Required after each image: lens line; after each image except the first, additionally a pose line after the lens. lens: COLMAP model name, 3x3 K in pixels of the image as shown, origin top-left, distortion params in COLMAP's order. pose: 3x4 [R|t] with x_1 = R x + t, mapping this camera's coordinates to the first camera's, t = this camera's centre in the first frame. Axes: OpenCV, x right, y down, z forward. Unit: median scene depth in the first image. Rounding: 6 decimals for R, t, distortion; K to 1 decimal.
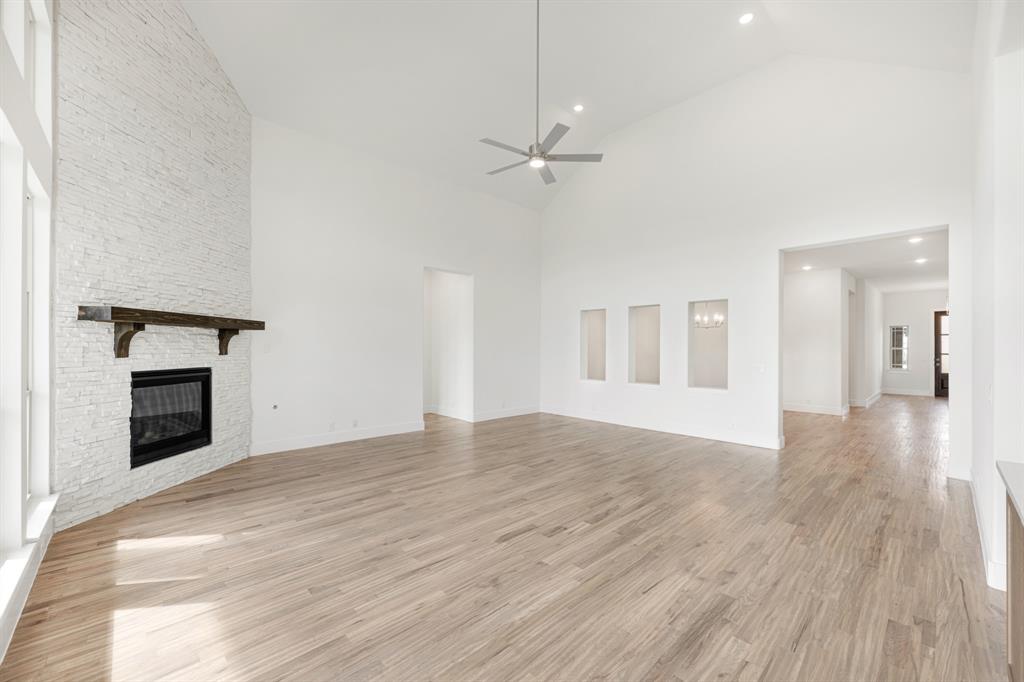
lens RADIAL K [[409.0, 0, 510.3], [0, 409.0, 344.8], [0, 0, 1]] dist [-0.001416, -0.000138]
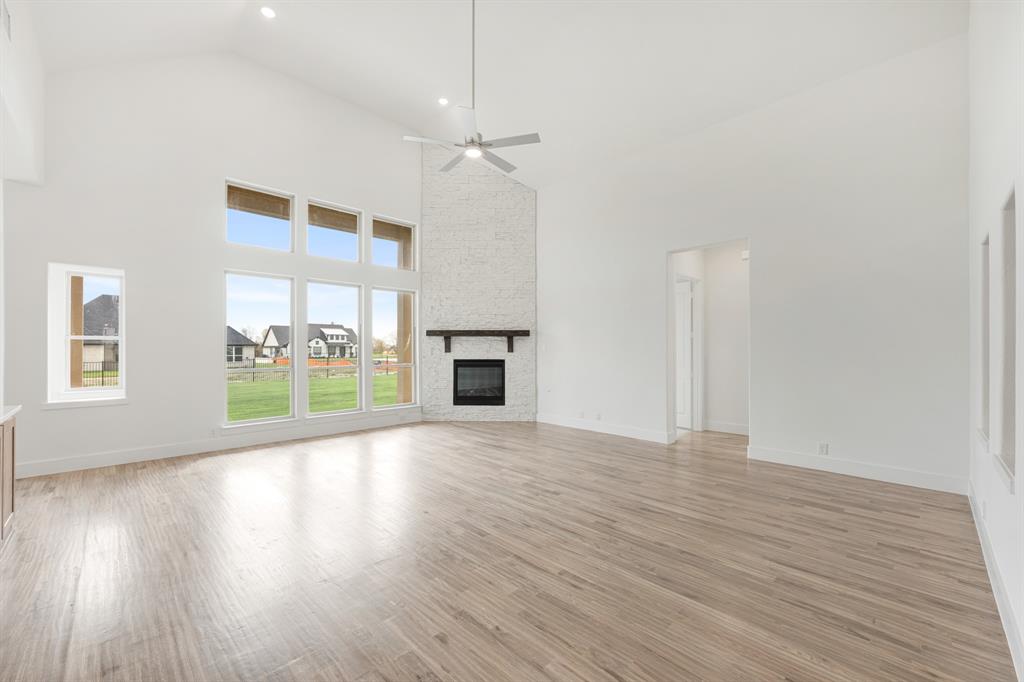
lens RADIAL K [[409.0, 0, 510.3], [0, 409.0, 344.8], [0, 0, 1]] dist [-0.001416, -0.000138]
pose [[0.023661, -0.013904, -0.999623, 0.976093], [0.007291, 0.999879, -0.013735, 0.018102], [0.999693, -0.006964, 0.023759, 1.014288]]
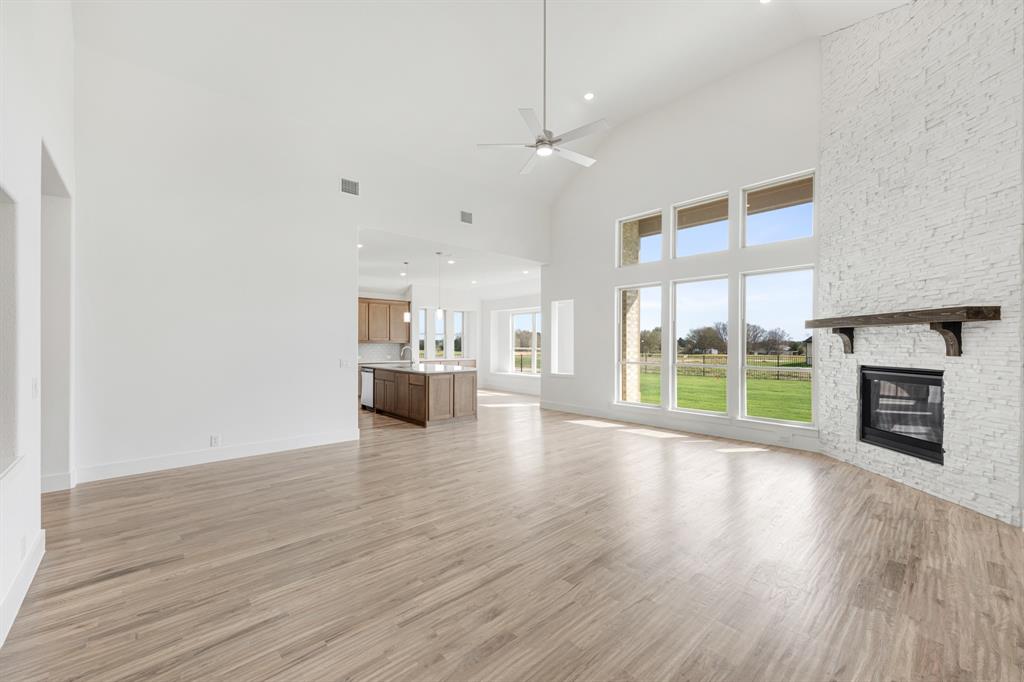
lens RADIAL K [[404.9, 0, 512.0], [0, 404.9, 341.0], [0, 0, 1]] dist [0.001351, 0.000287]
pose [[-0.999950, -0.007939, 0.006123, 0.128152], [-0.008032, 0.999848, -0.015456, 0.015499], [-0.005999, -0.015504, -0.999862, 1.861053]]
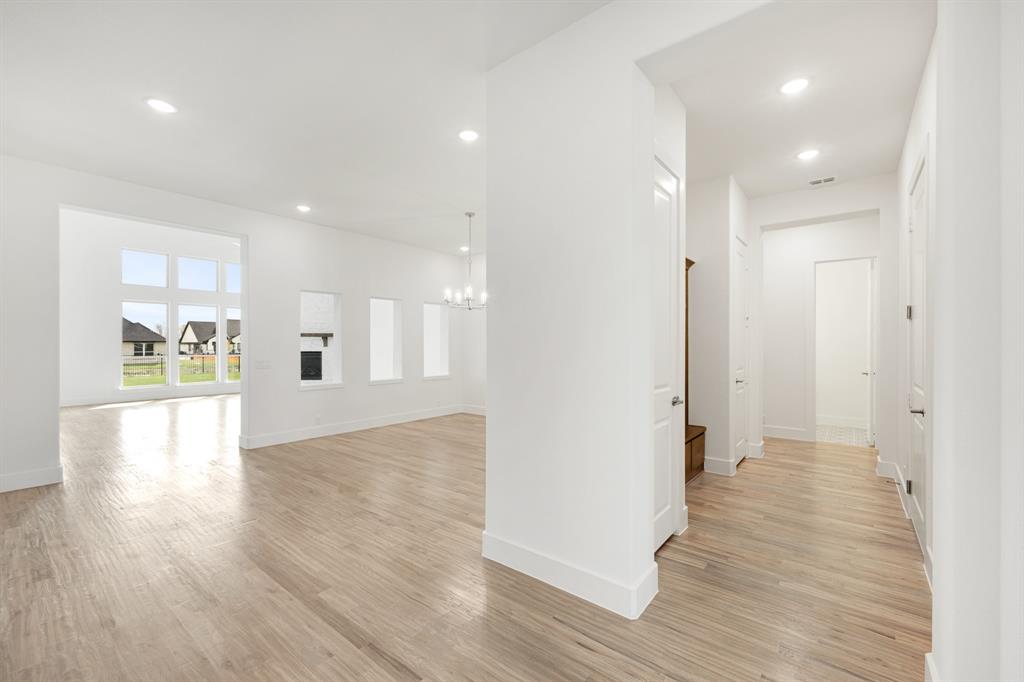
lens RADIAL K [[409.0, 0, 510.3], [0, 409.0, 344.8], [0, 0, 1]] dist [-0.001416, -0.000138]
pose [[0.153044, -0.004469, -0.988209, 2.139805], [0.008938, 0.999955, -0.003138, 0.031878], [0.988179, -0.008352, 0.153077, 1.856116]]
